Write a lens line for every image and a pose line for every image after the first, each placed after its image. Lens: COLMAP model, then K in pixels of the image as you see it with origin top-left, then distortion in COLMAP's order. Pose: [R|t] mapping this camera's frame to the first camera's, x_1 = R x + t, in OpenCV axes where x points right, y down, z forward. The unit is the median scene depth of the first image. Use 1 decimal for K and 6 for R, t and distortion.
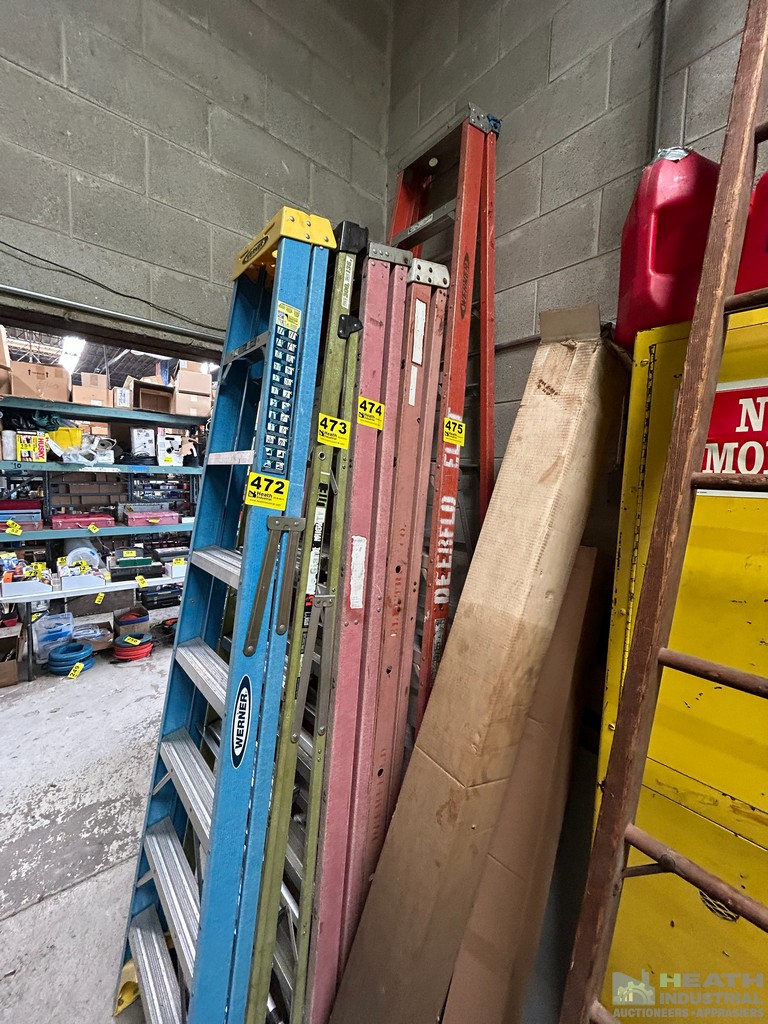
lens RADIAL K [[411.0, 0, 385.0], [0, 411.0, 512.0], [0, 0, 1]] dist [0.000143, -0.000495]
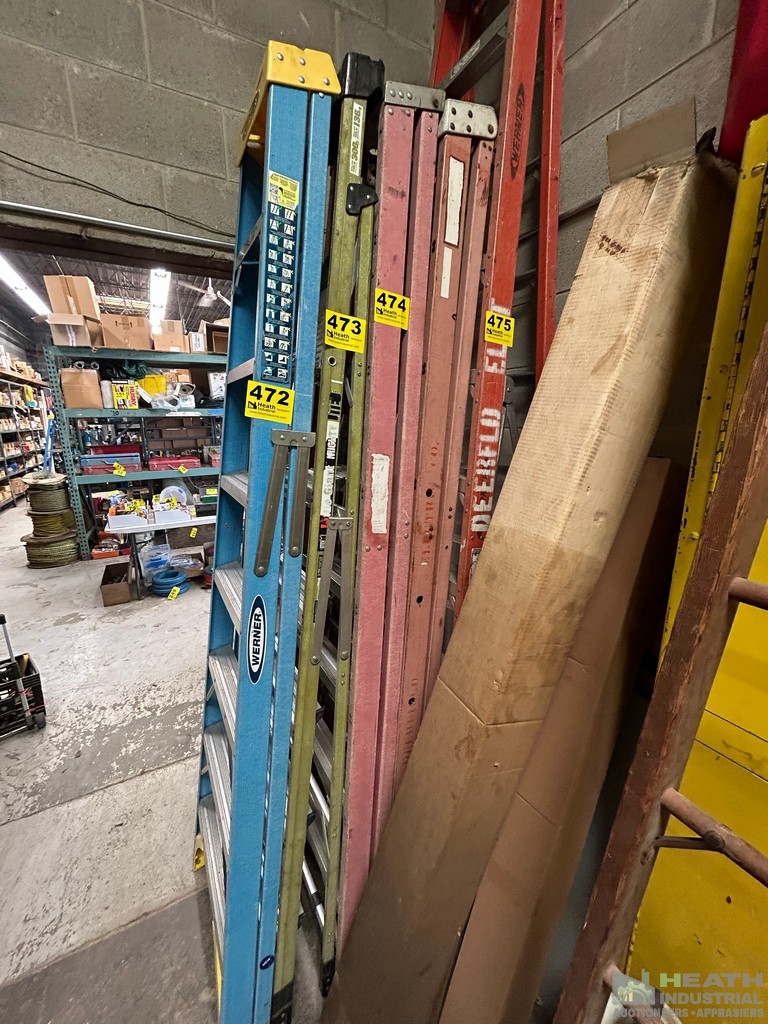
lens RADIAL K [[411.0, 0, 385.0], [0, 411.0, 512.0], [0, 0, 1]] dist [0.000143, -0.000495]
pose [[0.980804, 0.004707, -0.194939, 0.126421], [0.022375, 0.990389, 0.136489, 0.063335], [0.193708, -0.138231, 0.971272, 0.116284]]
